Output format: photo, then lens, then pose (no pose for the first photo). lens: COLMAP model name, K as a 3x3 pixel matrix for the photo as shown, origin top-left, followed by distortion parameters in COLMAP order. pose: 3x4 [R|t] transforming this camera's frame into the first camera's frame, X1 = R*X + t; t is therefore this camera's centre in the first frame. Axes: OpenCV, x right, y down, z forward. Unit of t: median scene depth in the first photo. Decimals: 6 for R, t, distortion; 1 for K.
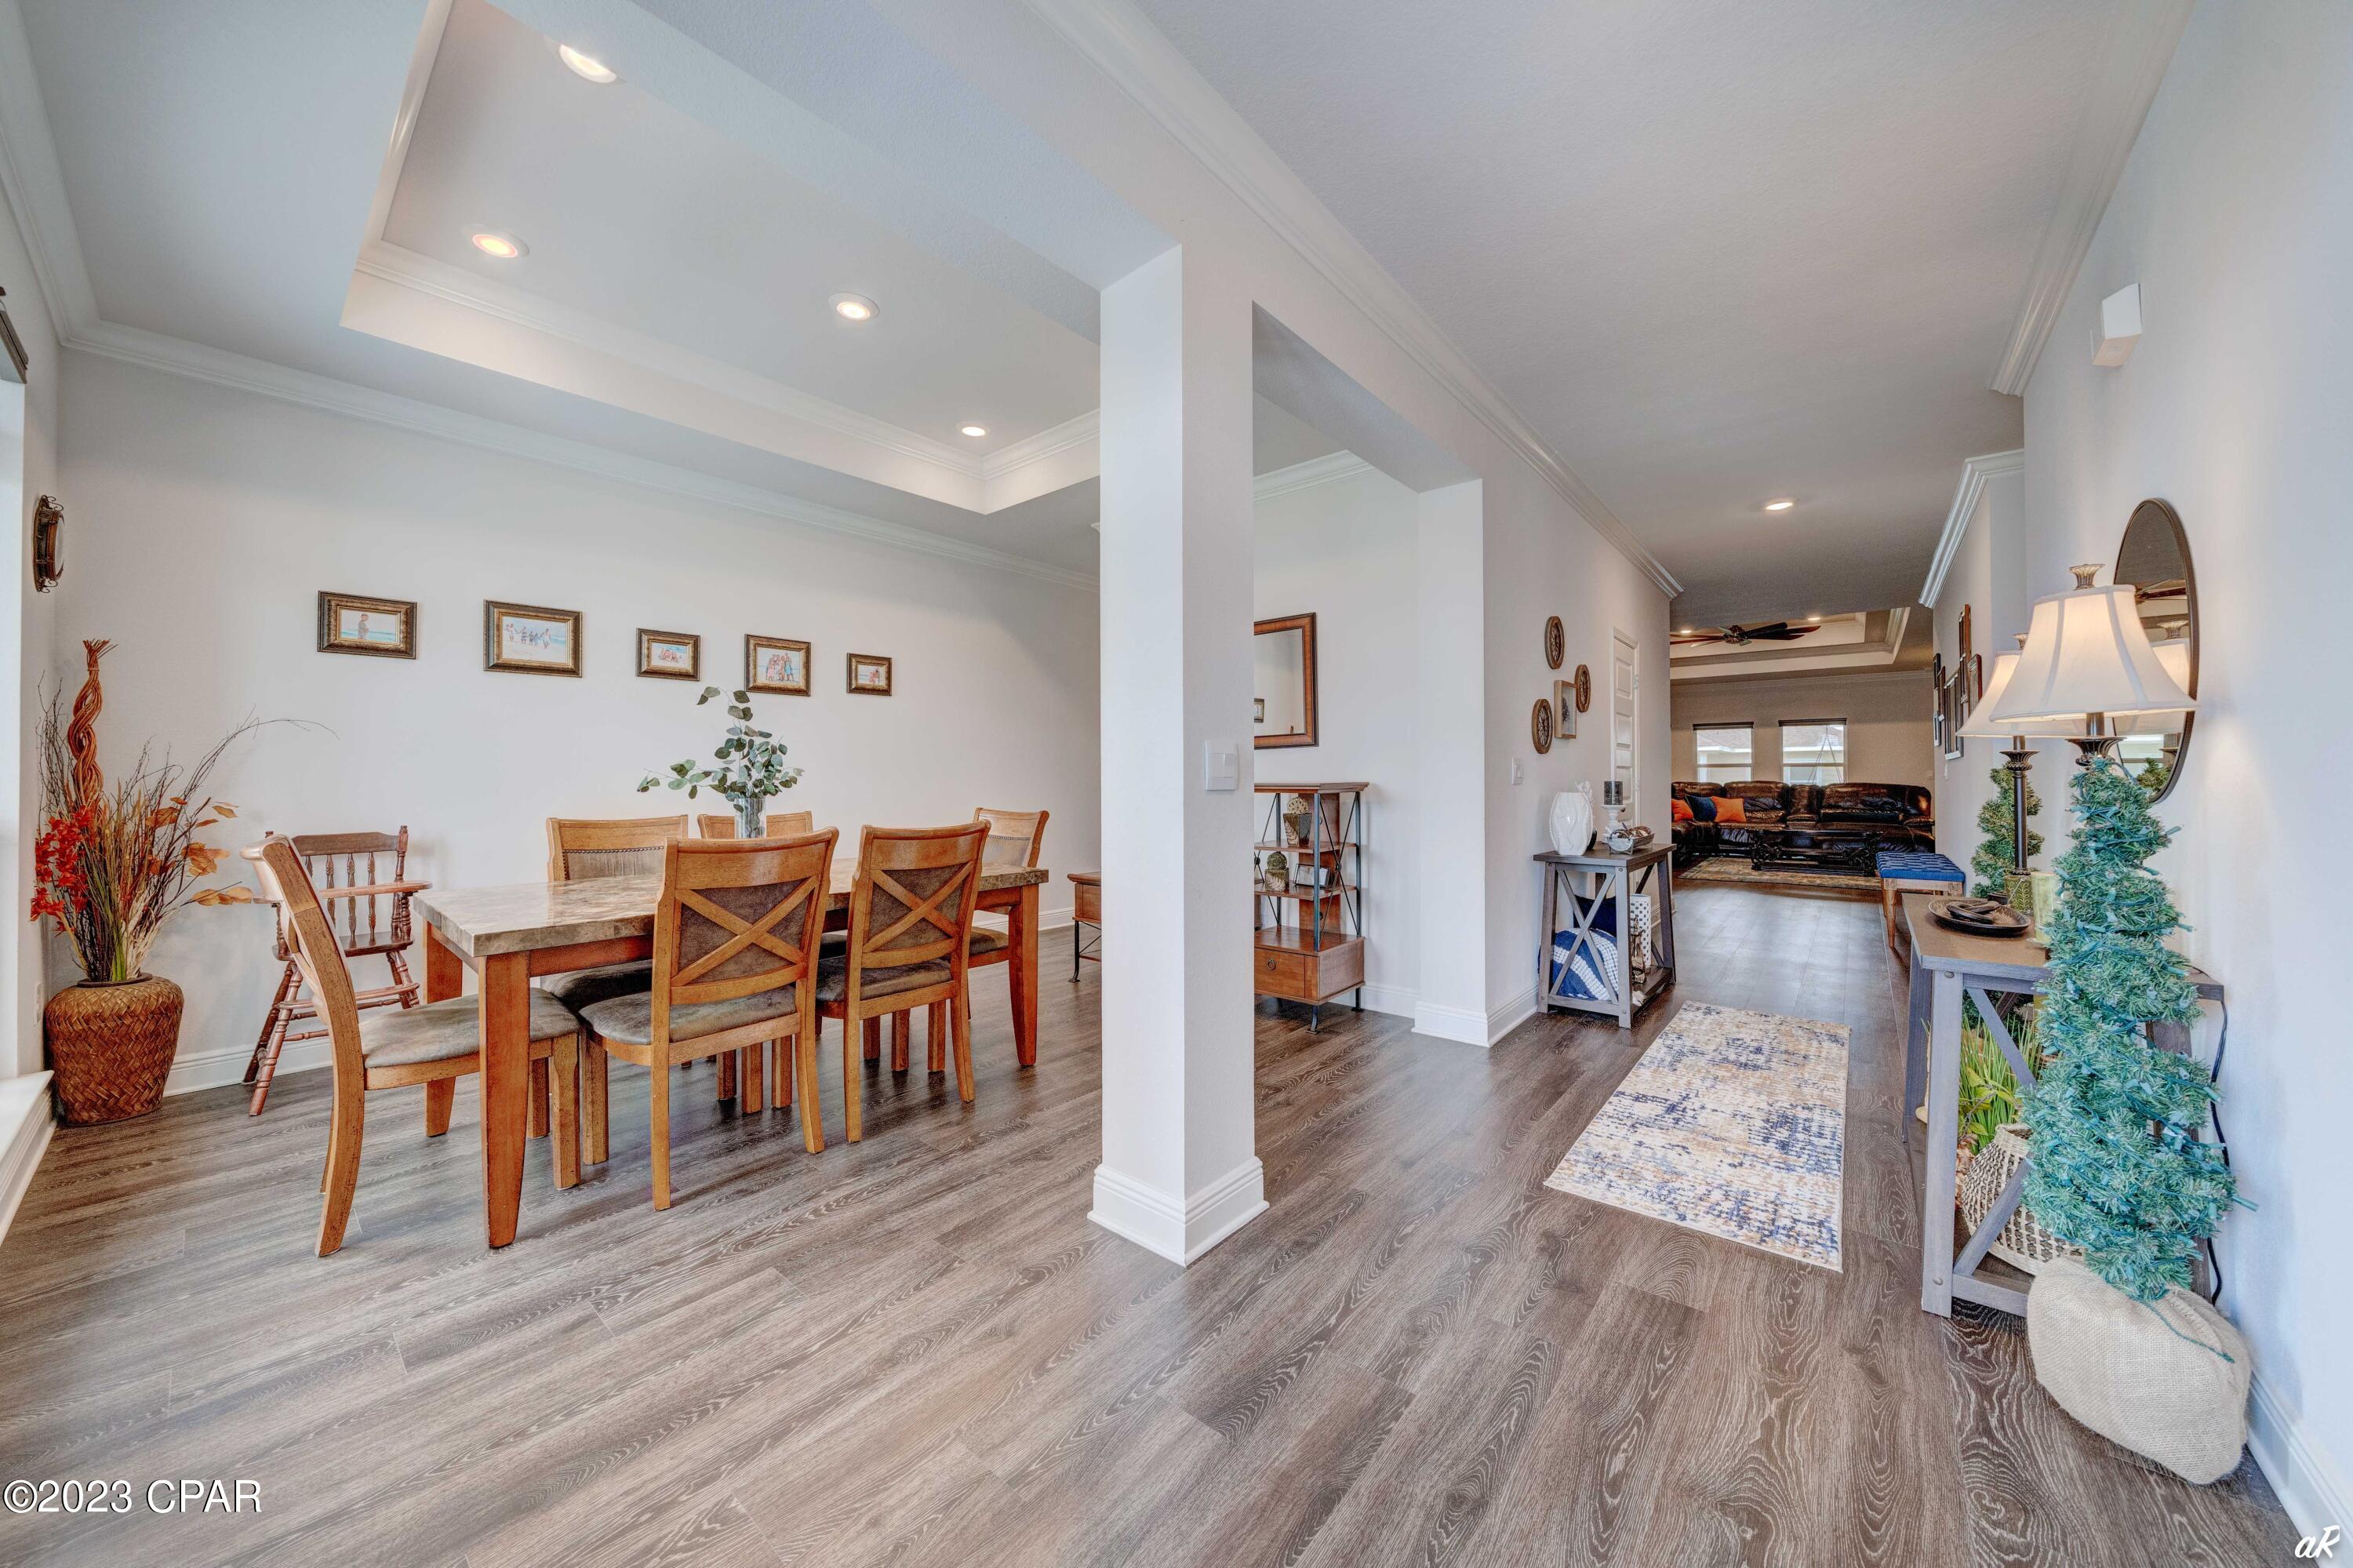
lens RADIAL K [[807.3, 0, 1179.7], [0, 807.3, 772.9], [0, 0, 1]] dist [-0.002201, 0.000425]
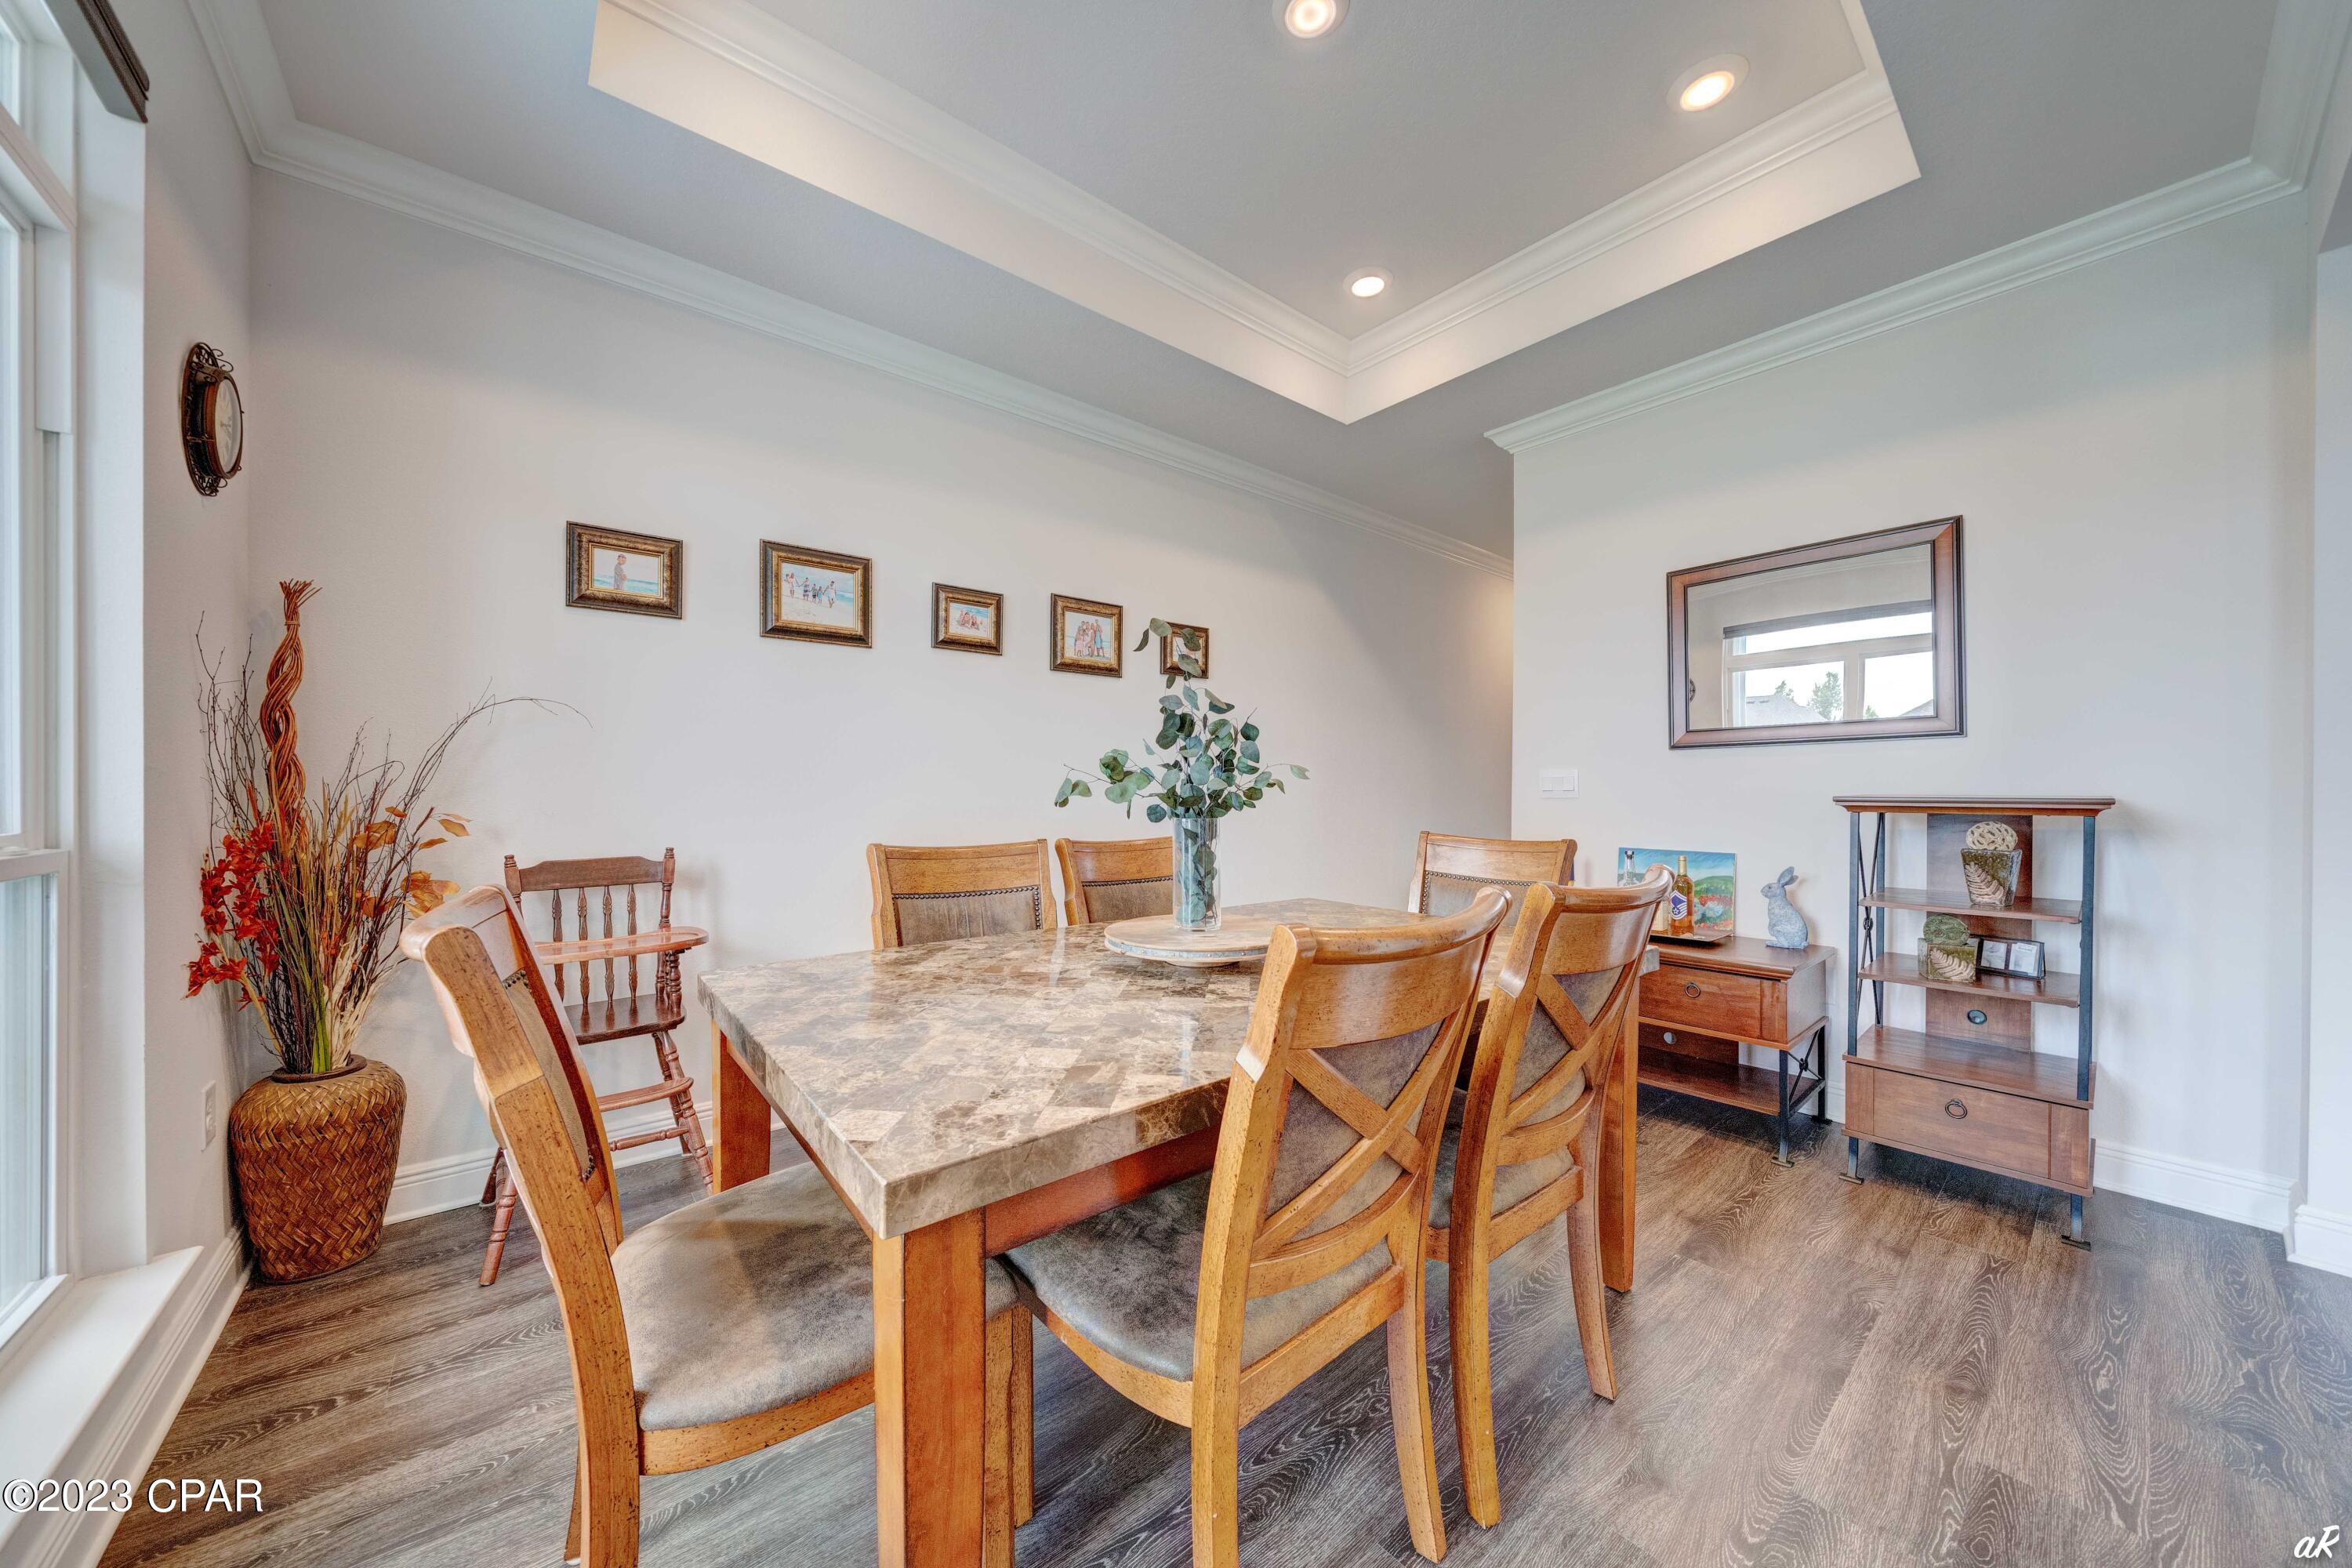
lens RADIAL K [[807.0, 0, 1170.6], [0, 807.0, 795.2], [0, 0, 1]] dist [-0.002201, 0.000425]
pose [[0.982362, 0.007170, -0.186854, -0.448776], [-0.004582, 0.999888, 0.014281, 0.007264], [0.186935, -0.013173, 0.982284, 0.434927]]
